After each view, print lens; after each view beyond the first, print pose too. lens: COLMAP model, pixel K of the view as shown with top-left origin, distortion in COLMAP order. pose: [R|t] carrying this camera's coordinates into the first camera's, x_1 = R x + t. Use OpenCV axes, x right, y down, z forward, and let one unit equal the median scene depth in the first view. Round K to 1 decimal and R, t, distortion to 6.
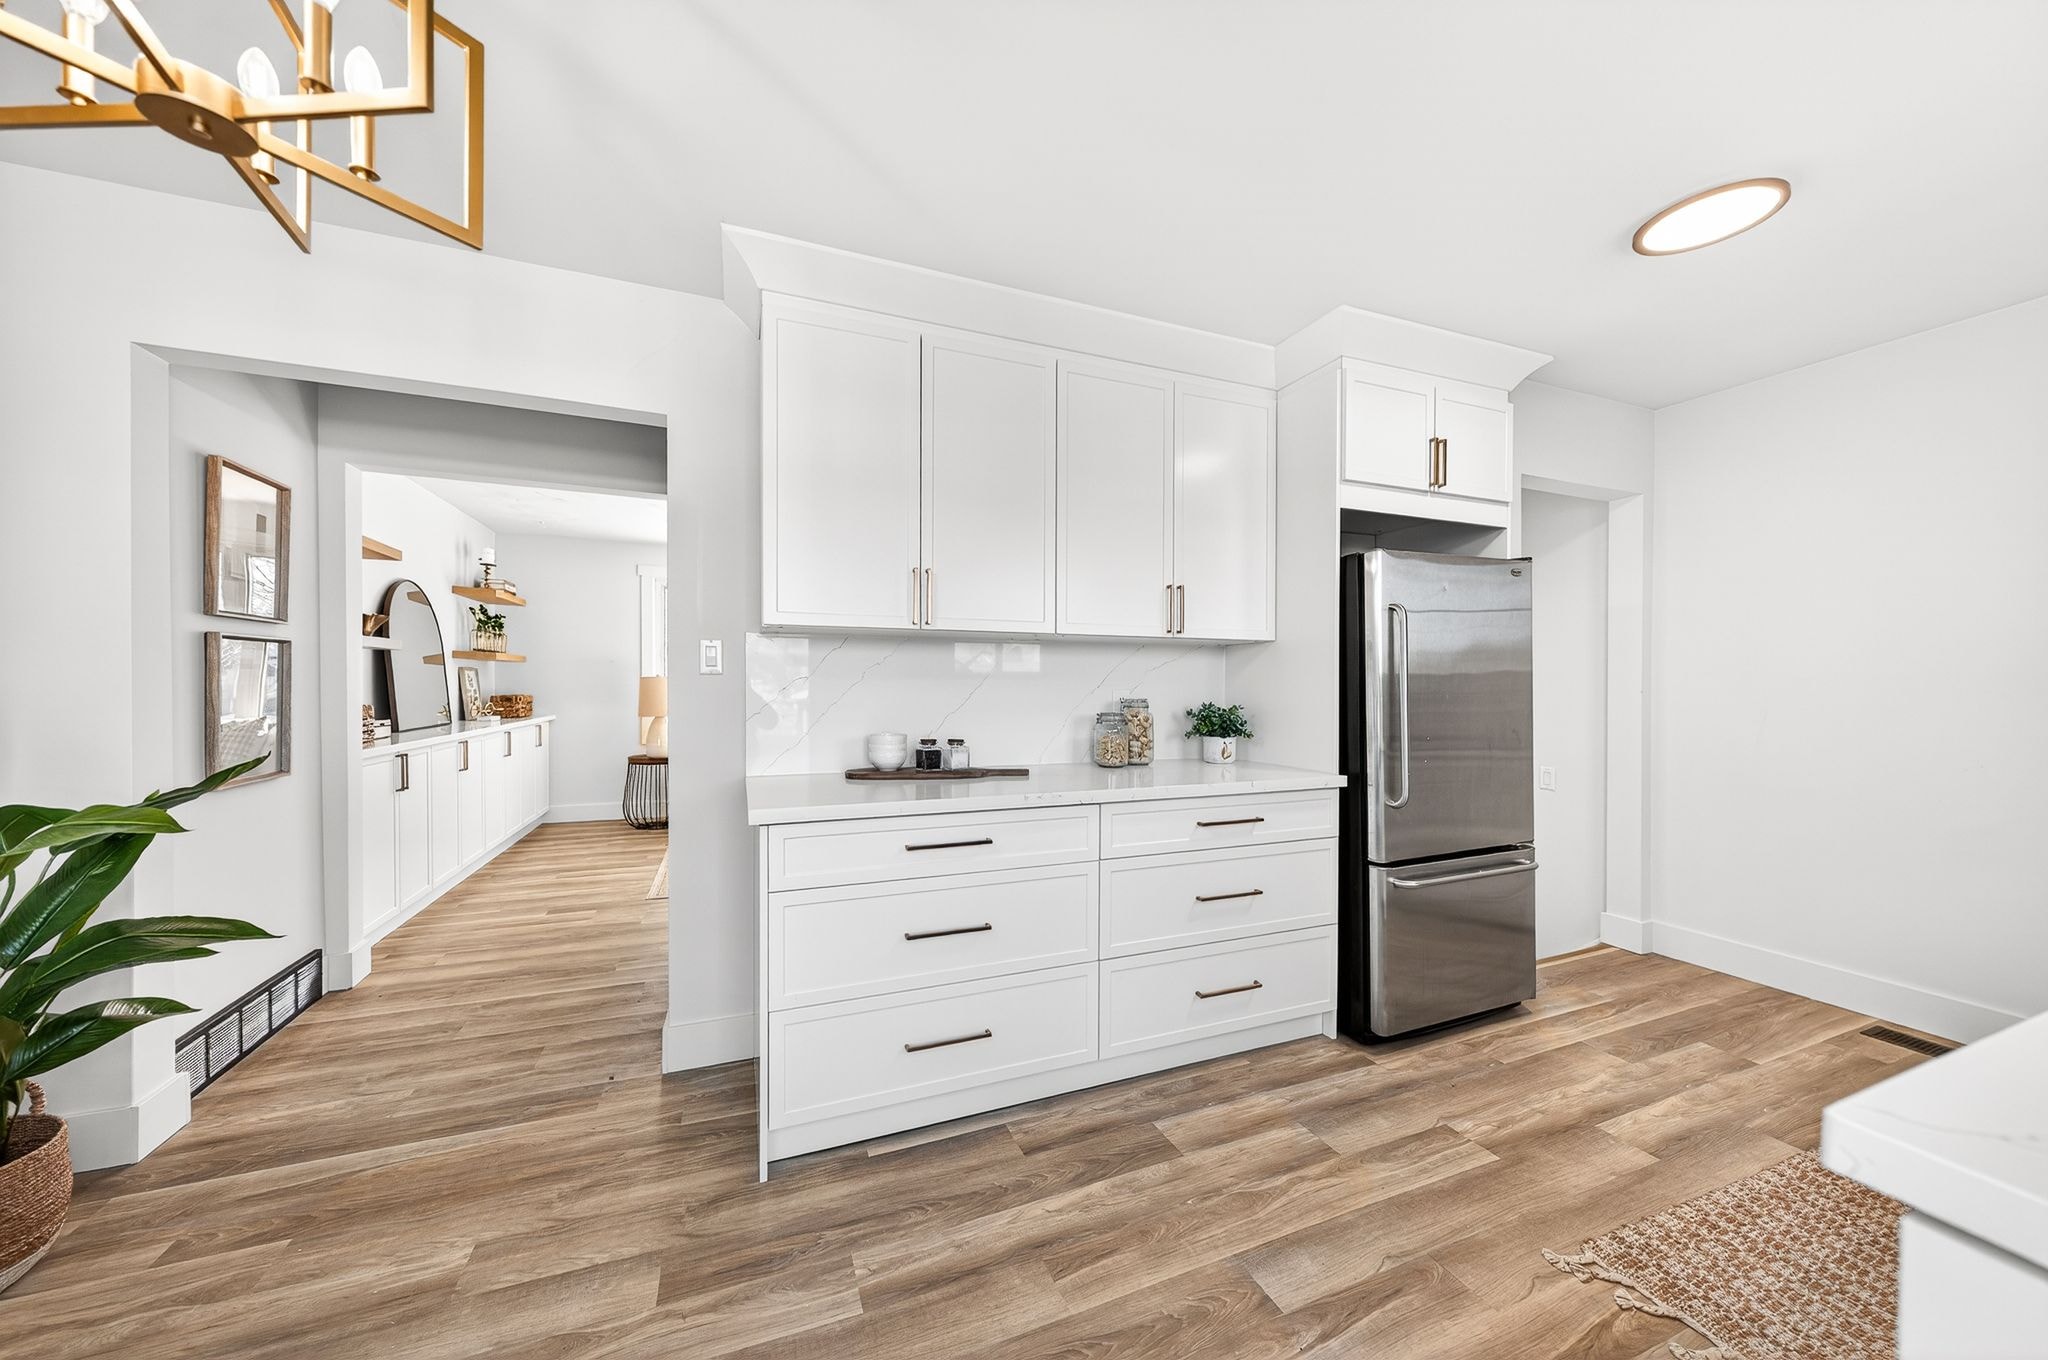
lens RADIAL K [[705.3, 0, 1017.0], [0, 705.3, 685.6], [0, 0, 1]] dist [-0.009816, 0.000294]
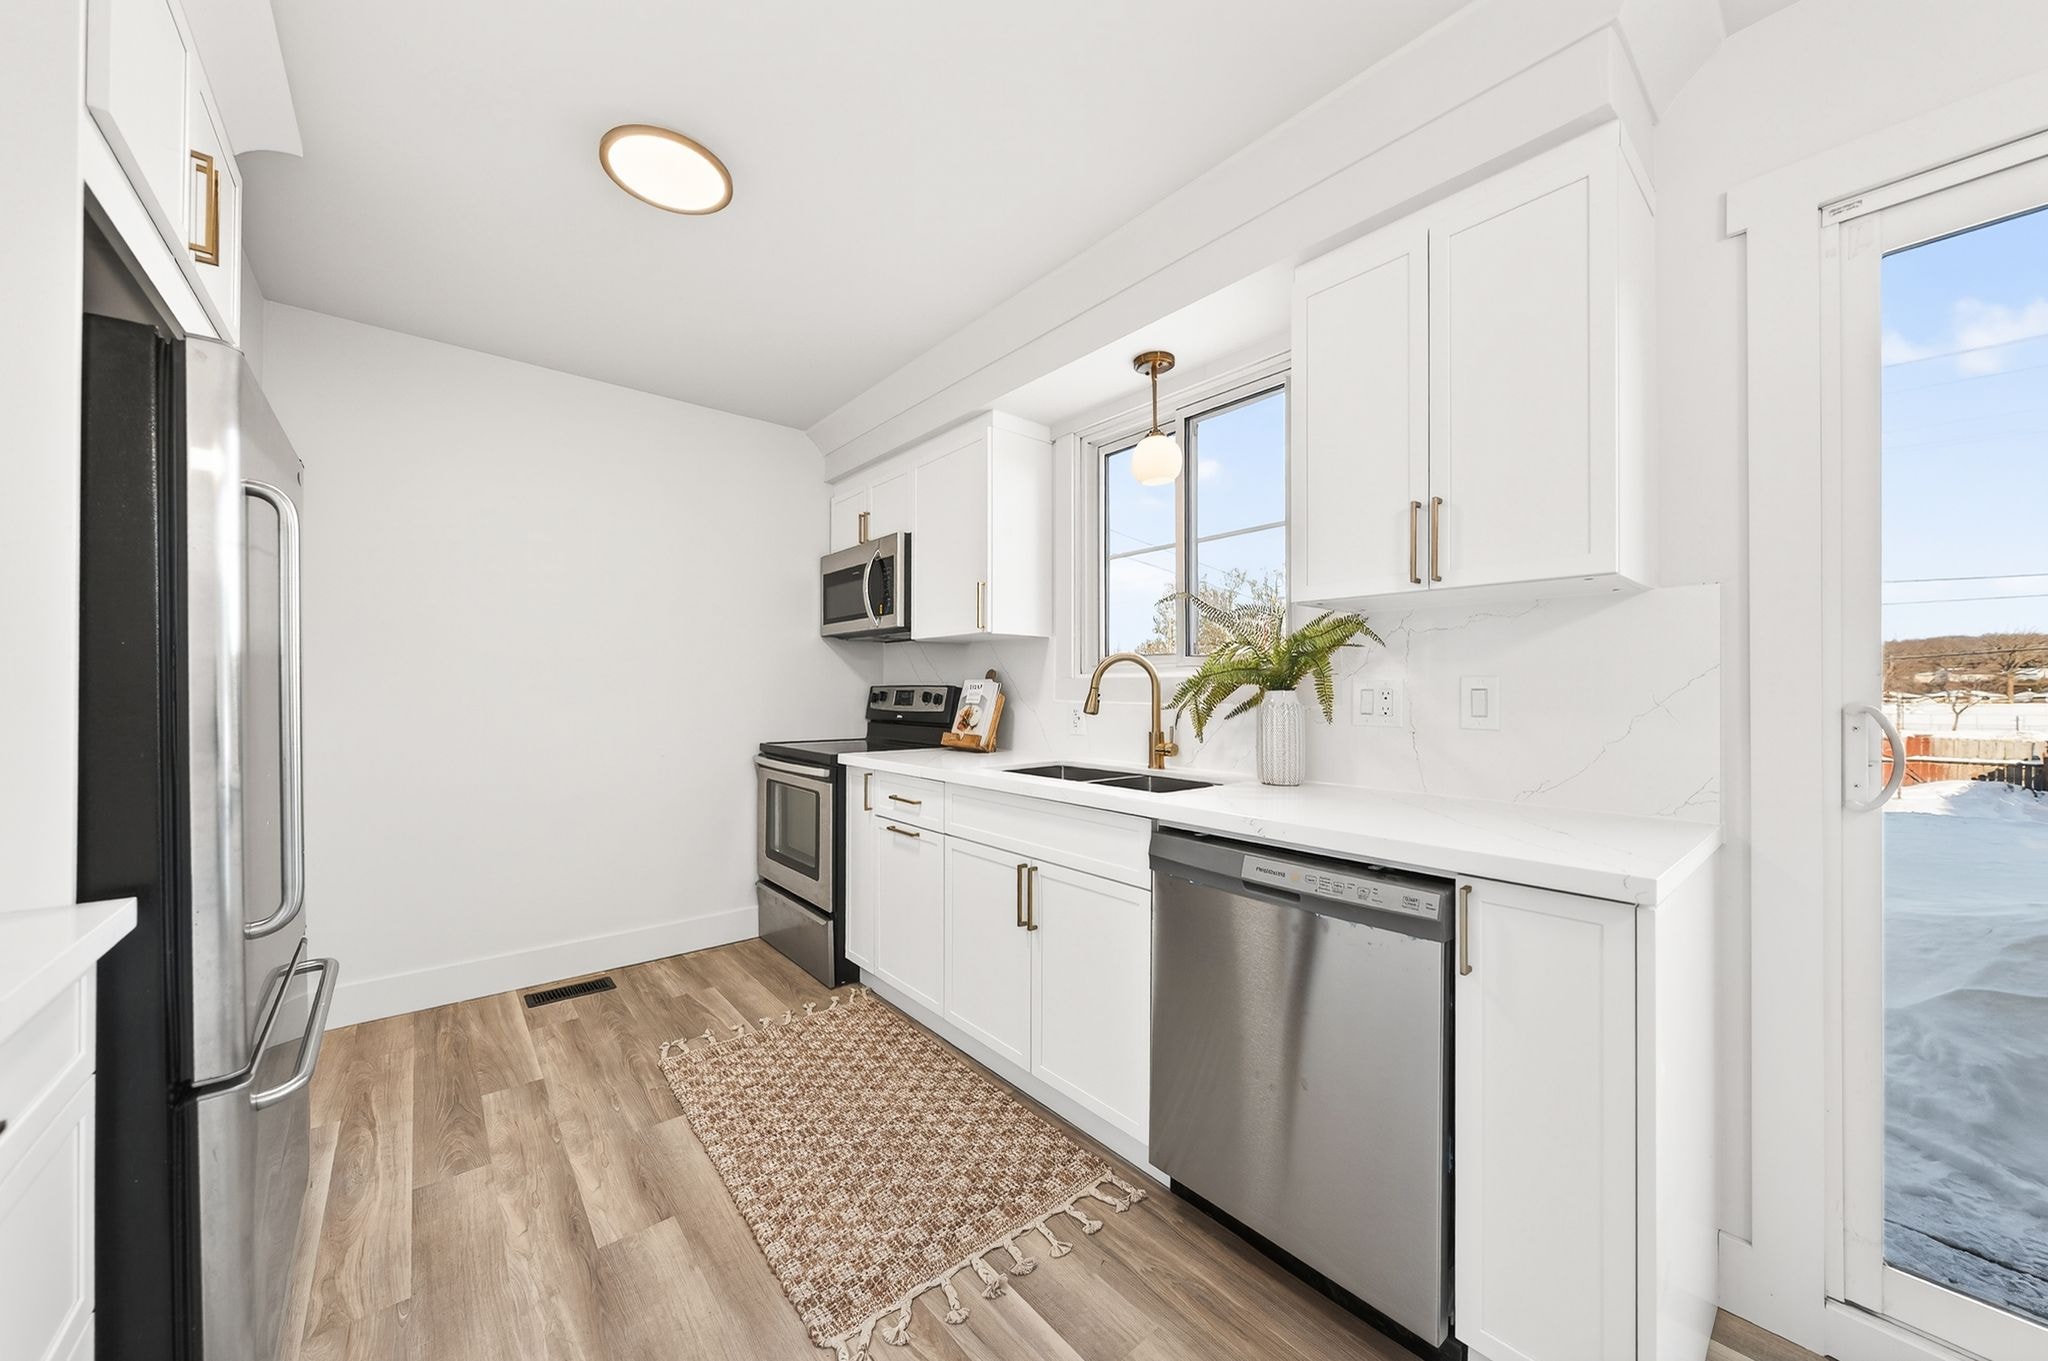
lens RADIAL K [[705.3, 0, 1021.2], [0, 705.3, 688.1], [0, 0, 1]] dist [-0.009816, 0.000294]
pose [[-0.316351, 0.003168, 0.948637, -0.037574], [-0.004712, 0.999977, -0.004911, 0.018749], [-0.948631, -0.006024, -0.316329, 0.715029]]
